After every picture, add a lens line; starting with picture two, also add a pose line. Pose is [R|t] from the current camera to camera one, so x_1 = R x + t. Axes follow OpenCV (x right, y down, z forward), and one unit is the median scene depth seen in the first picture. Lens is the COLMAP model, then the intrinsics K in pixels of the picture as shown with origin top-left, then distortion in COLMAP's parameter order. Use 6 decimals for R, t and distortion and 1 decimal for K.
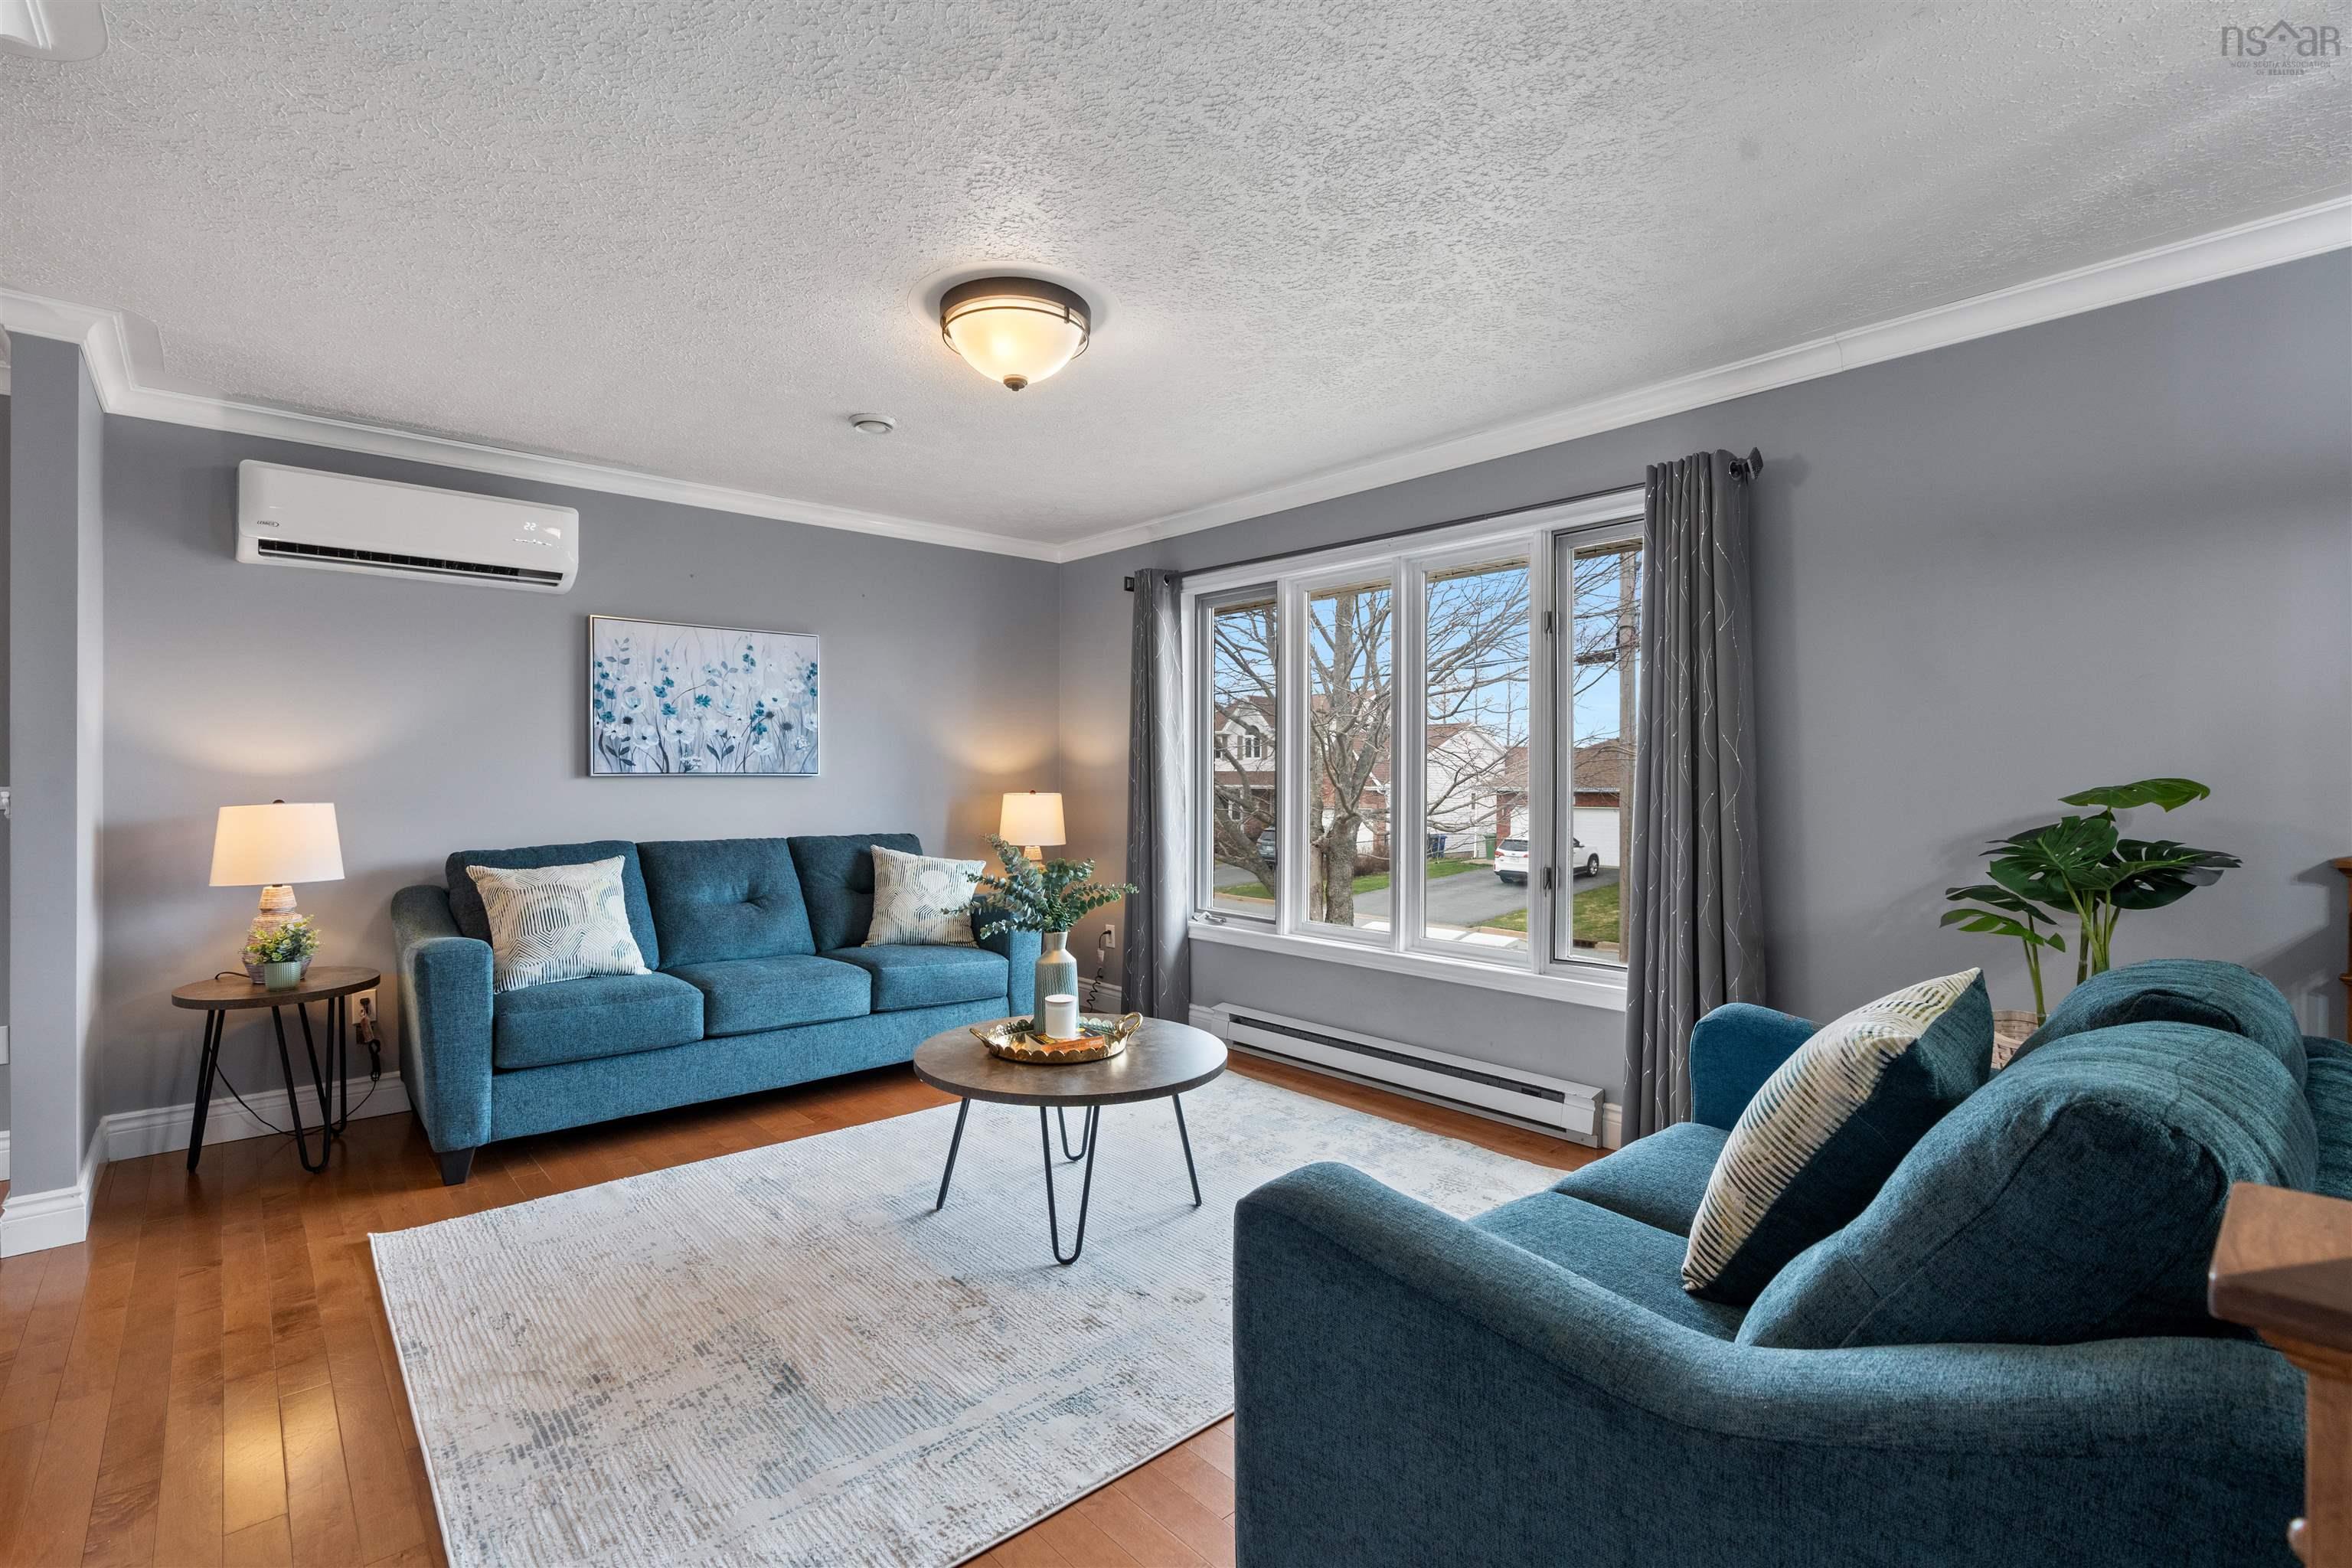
lens RADIAL K [[1062.5, 0, 1152.6], [0, 1062.5, 782.8], [0, 0, 1]] dist [-0.014951, 0.004789]
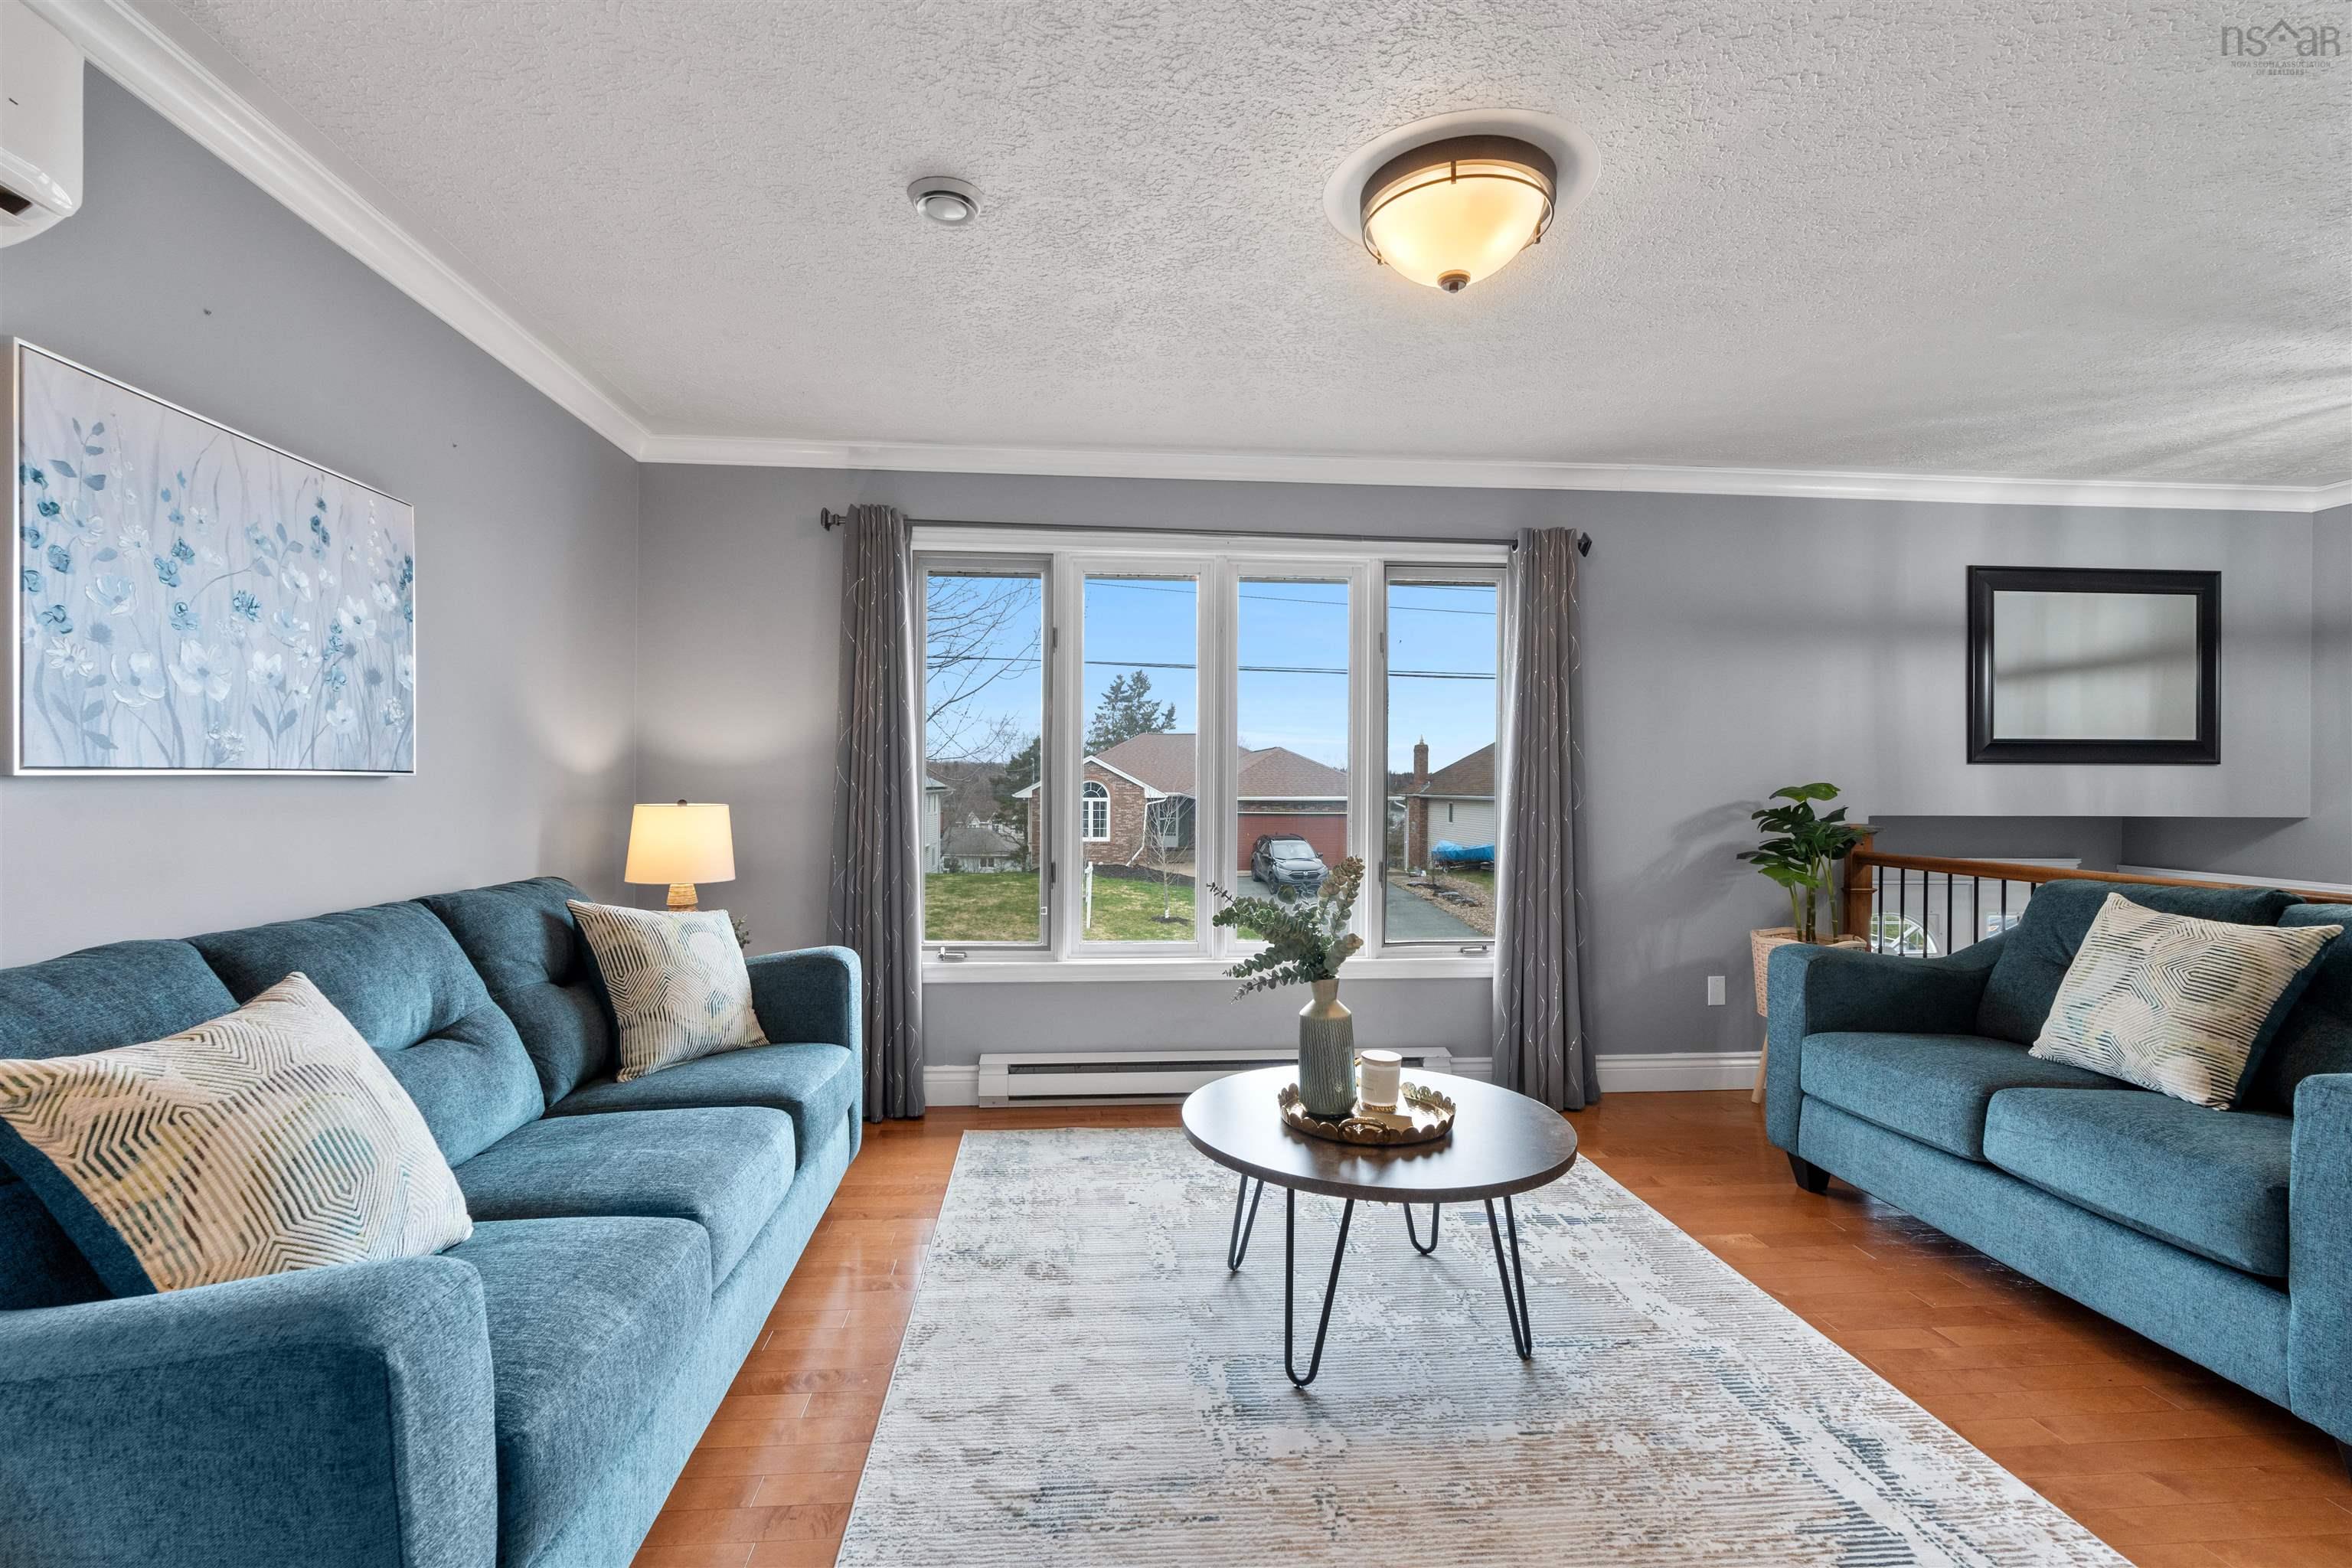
lens RADIAL K [[1062.5, 0, 1160.7], [0, 1062.5, 790.5], [0, 0, 1]] dist [-0.014951, 0.004789]
pose [[0.597305, -0.005649, 0.801994, -0.645141], [0.001615, 0.999982, 0.005841, -0.002811], [-0.802013, -0.002194, 0.597303, 0.508285]]
